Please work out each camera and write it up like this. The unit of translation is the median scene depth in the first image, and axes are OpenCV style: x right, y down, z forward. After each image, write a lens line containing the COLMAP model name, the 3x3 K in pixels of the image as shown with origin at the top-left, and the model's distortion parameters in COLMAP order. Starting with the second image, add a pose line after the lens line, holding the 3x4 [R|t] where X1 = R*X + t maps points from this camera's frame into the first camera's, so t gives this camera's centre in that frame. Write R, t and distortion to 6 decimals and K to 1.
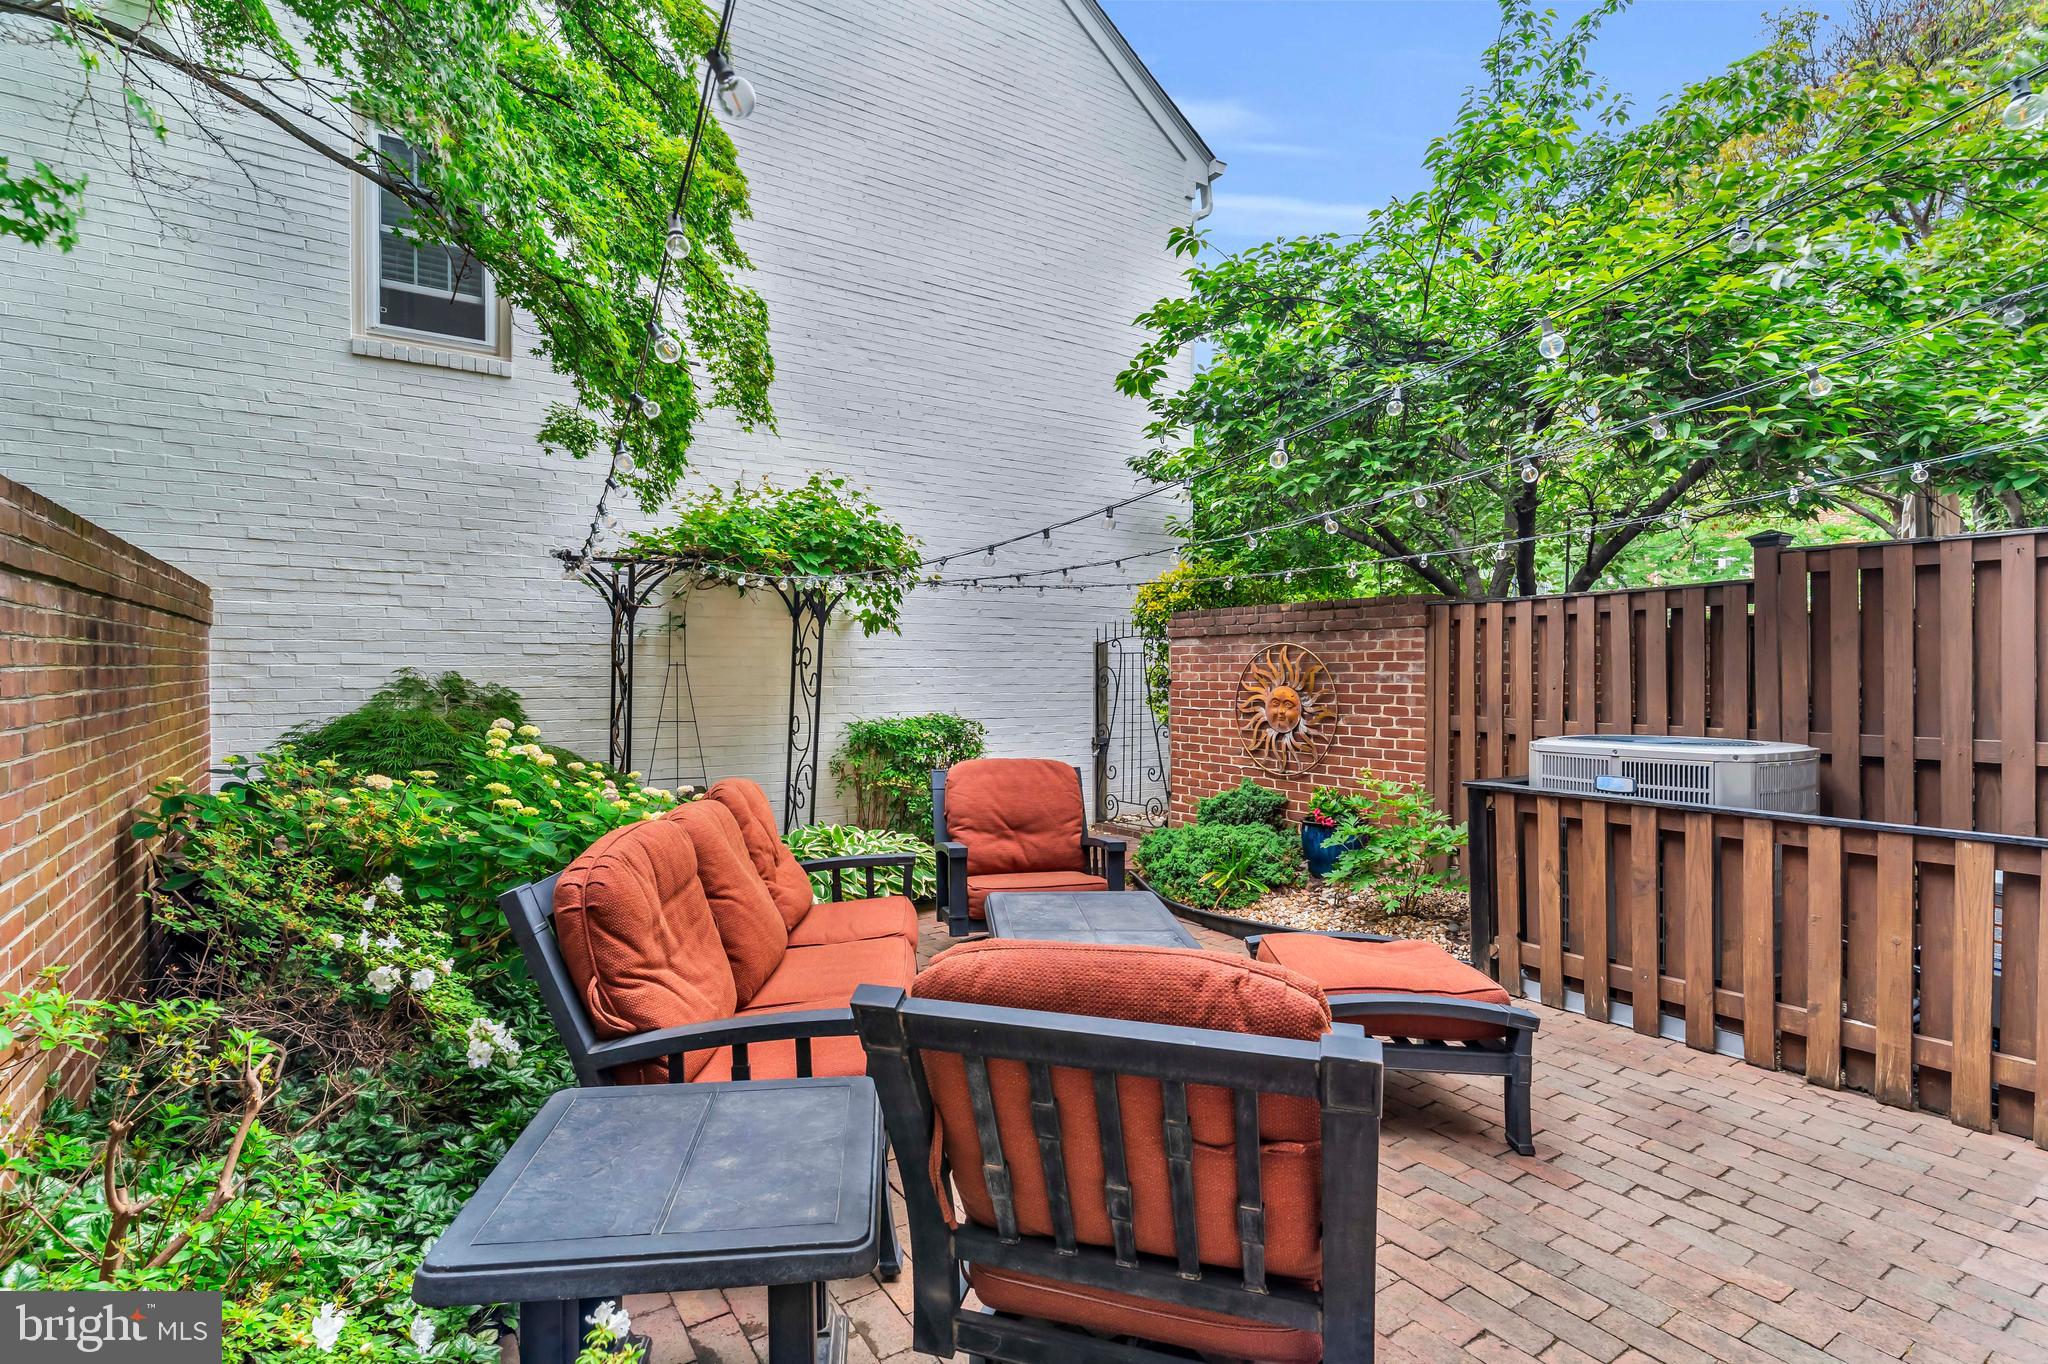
lens RADIAL K [[986.7, 0, 1013.5], [0, 986.7, 681.5], [0, 0, 1]] dist [0.002033, 0.000596]
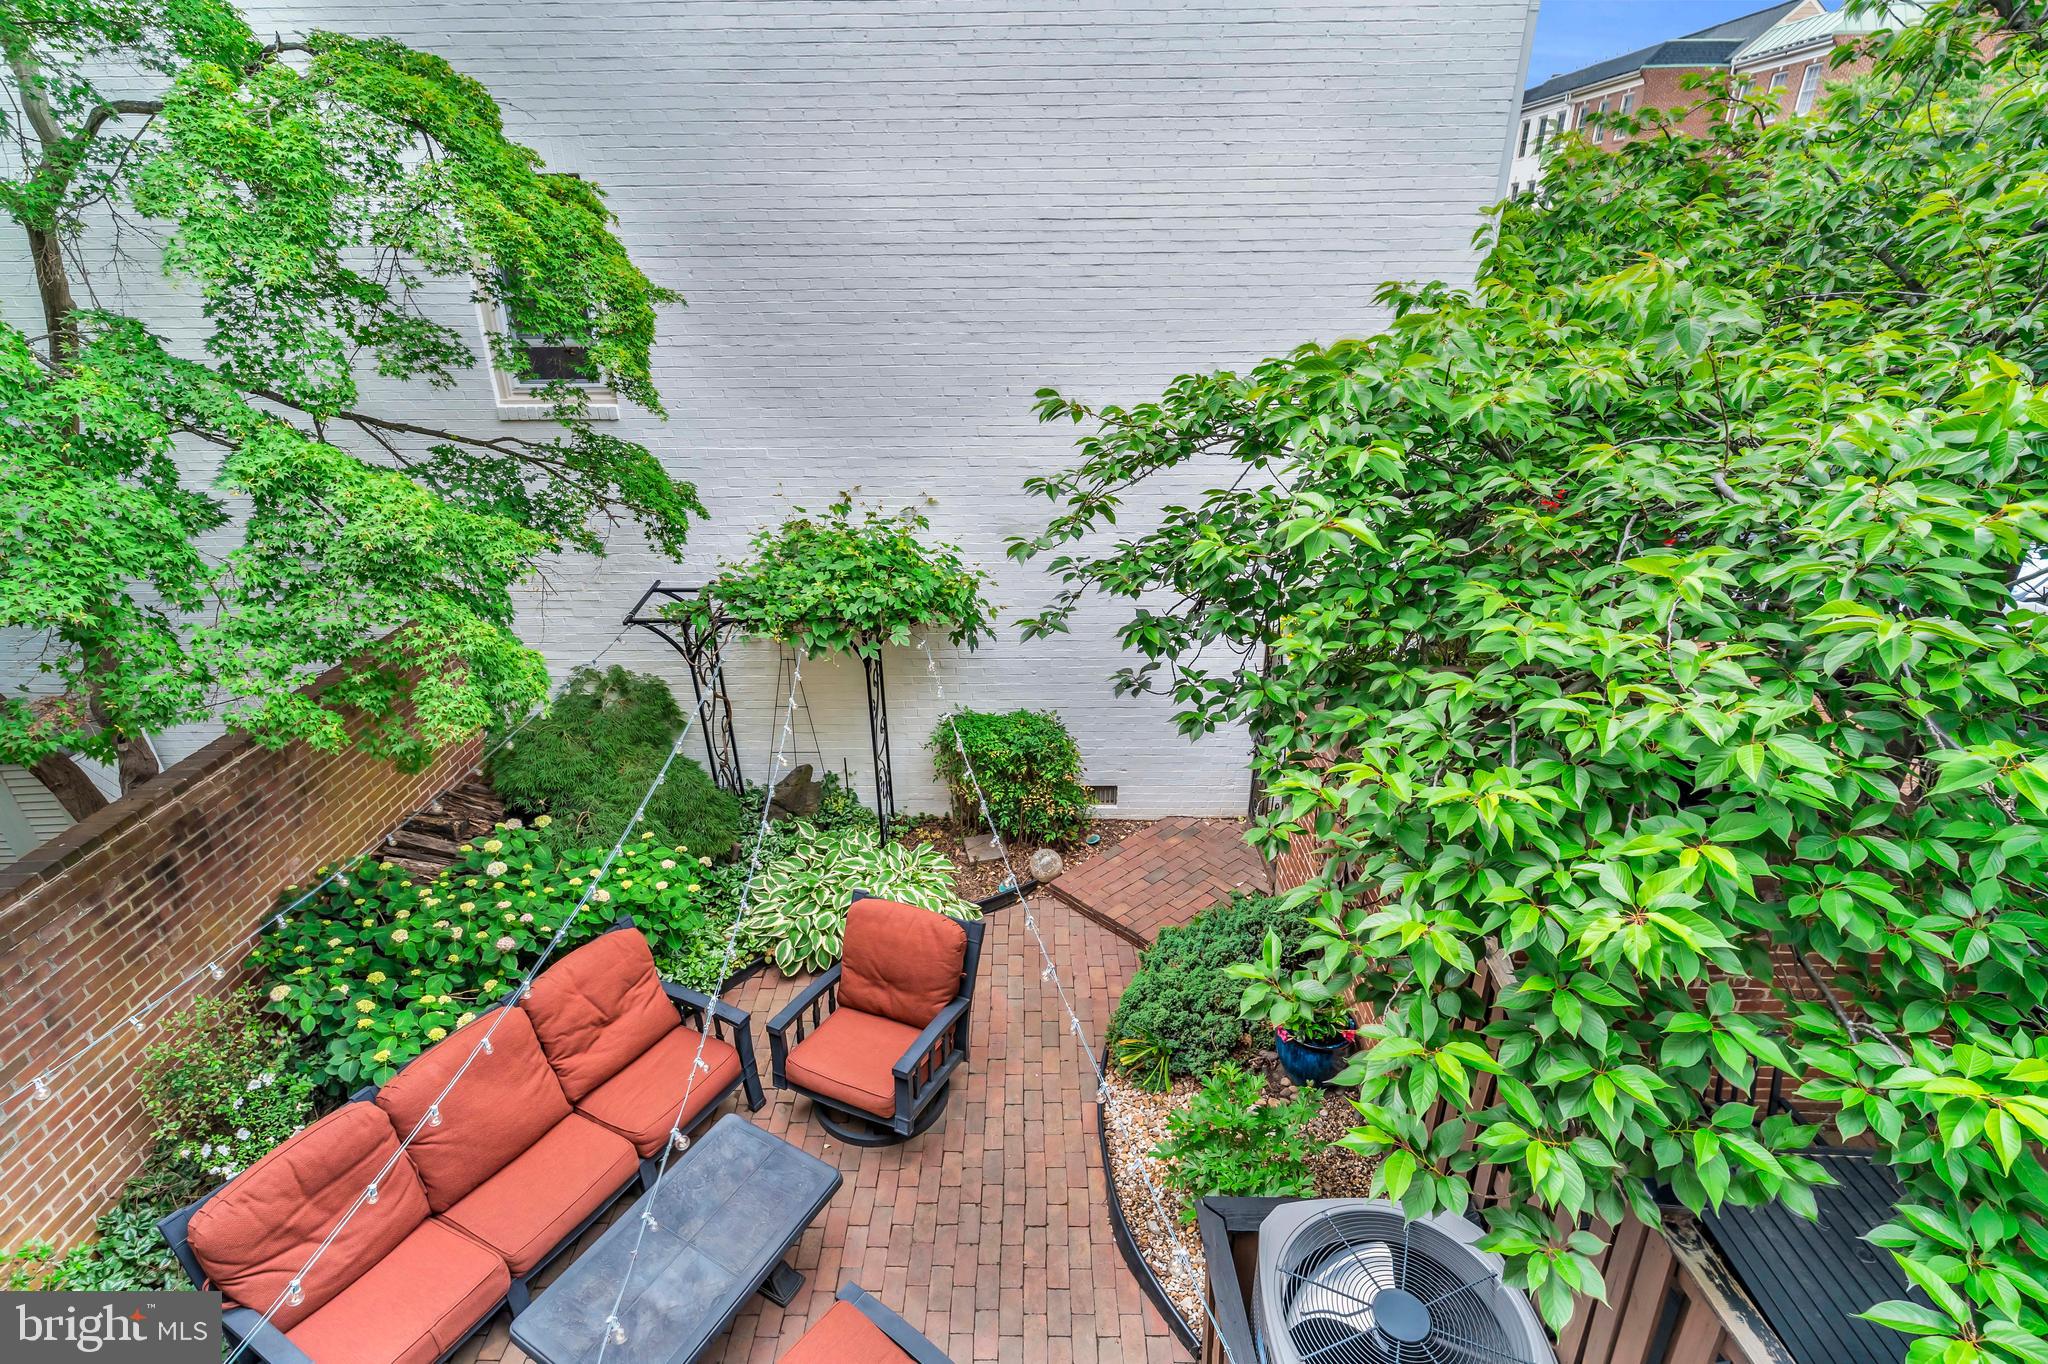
lens RADIAL K [[986.7, 0, 1013.5], [0, 986.7, 681.5], [0, 0, 1]] dist [0.002033, 0.000596]
pose [[0.825419, 0.217485, -0.520945, 0.402957], [0.004895, 0.920018, 0.391846, -0.379225], [0.564500, -0.325987, 0.758336, 0.253897]]
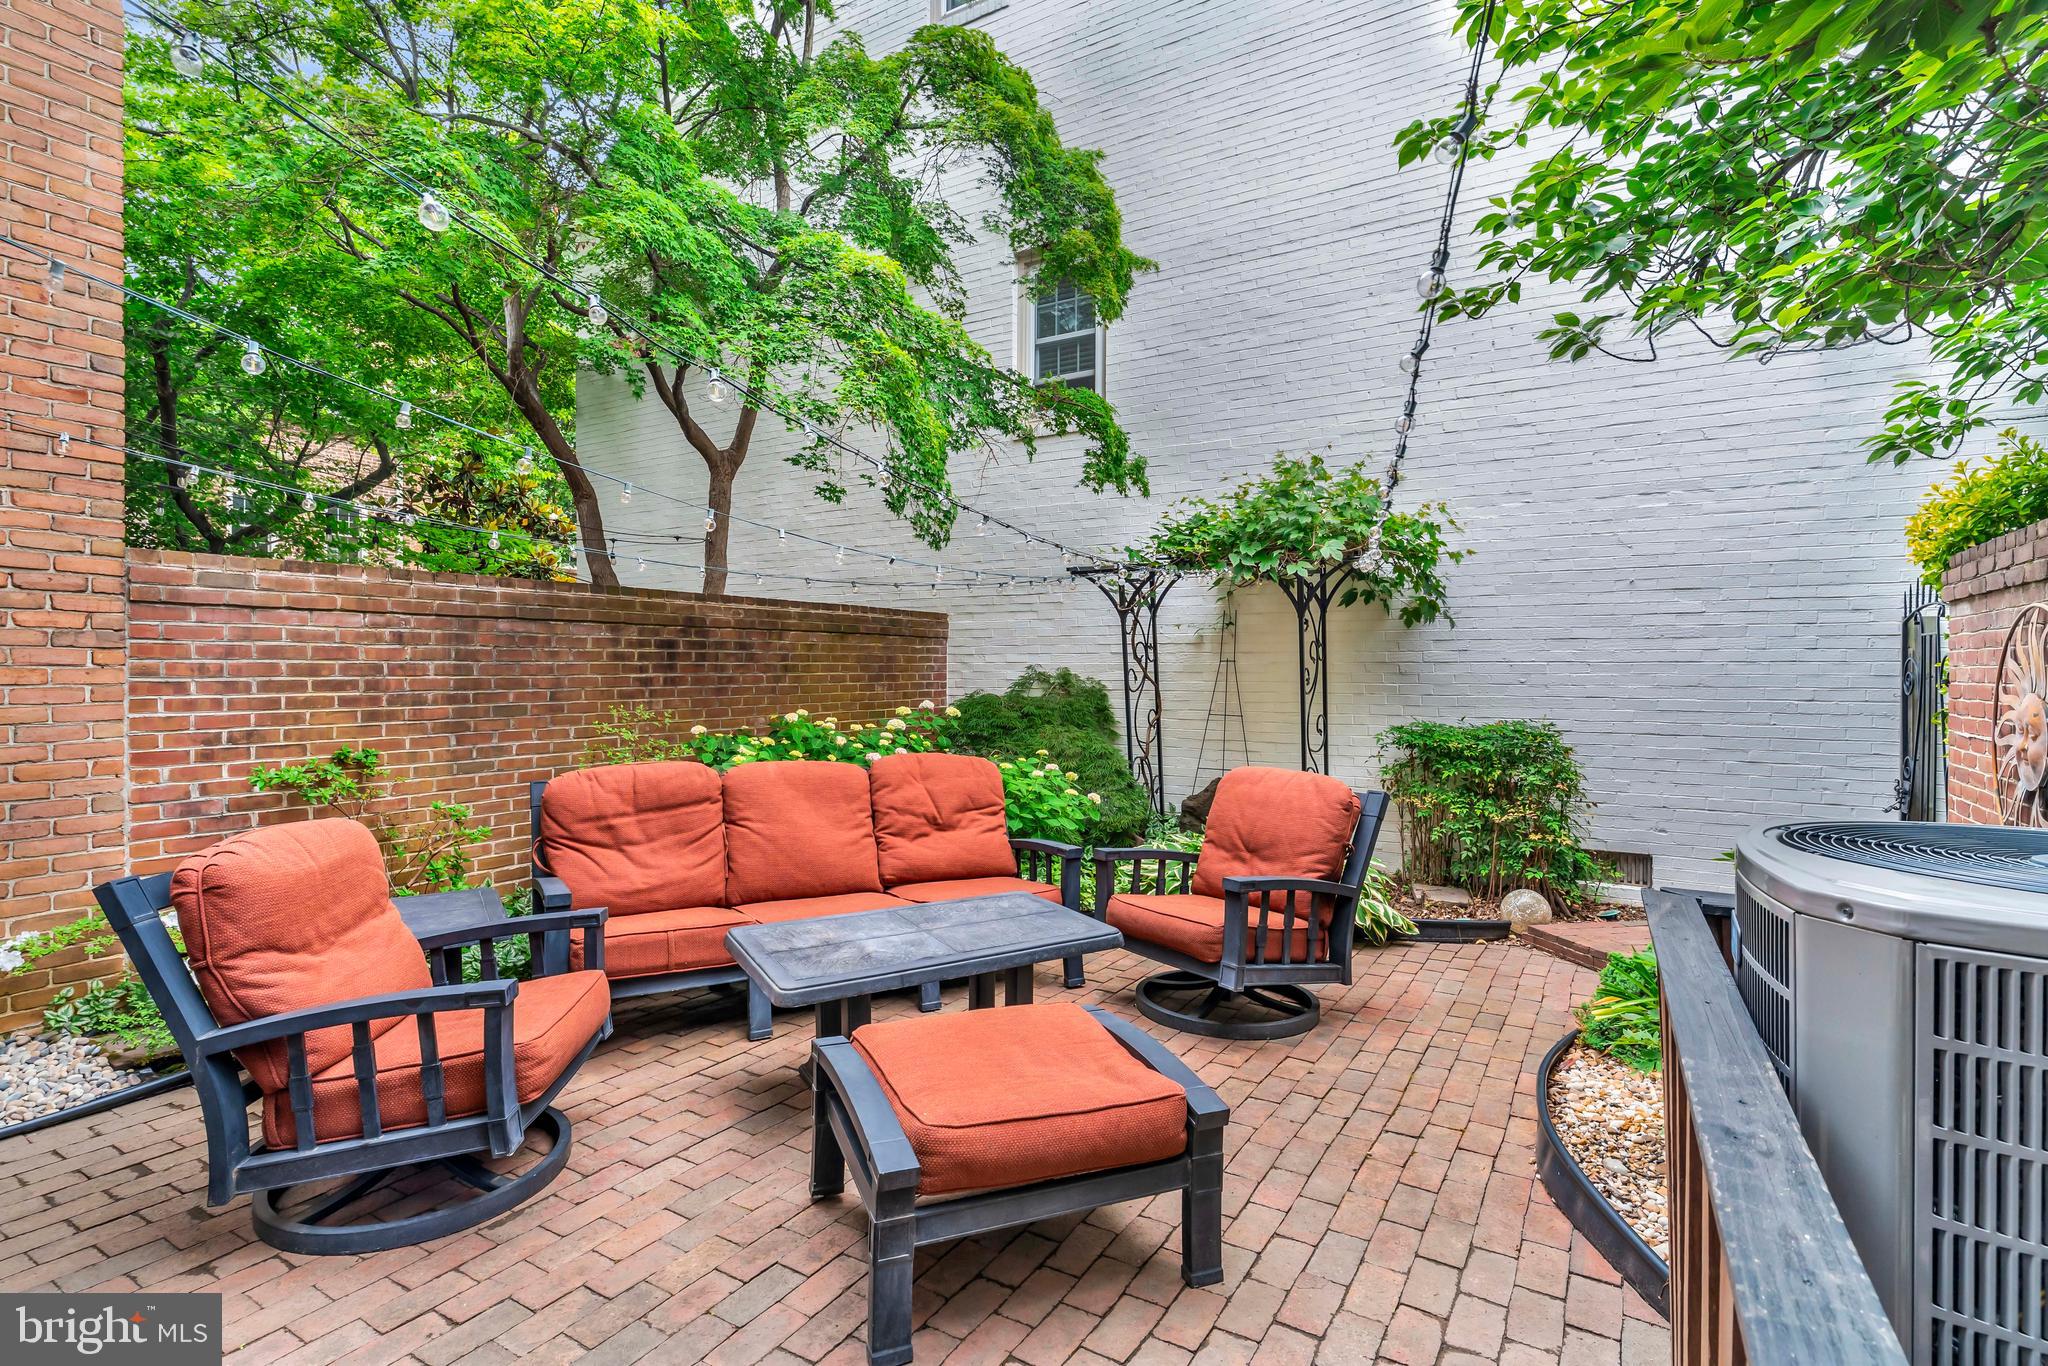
lens RADIAL K [[986.7, 0, 1013.5], [0, 986.7, 682.5], [0, 0, 1]] dist [0.002033, 0.000596]
pose [[0.412149, 0.009486, -0.911067, 0.458055], [-0.011534, 0.999920, 0.005193, 0.002757], [0.911043, 0.008368, 0.412226, 0.318004]]
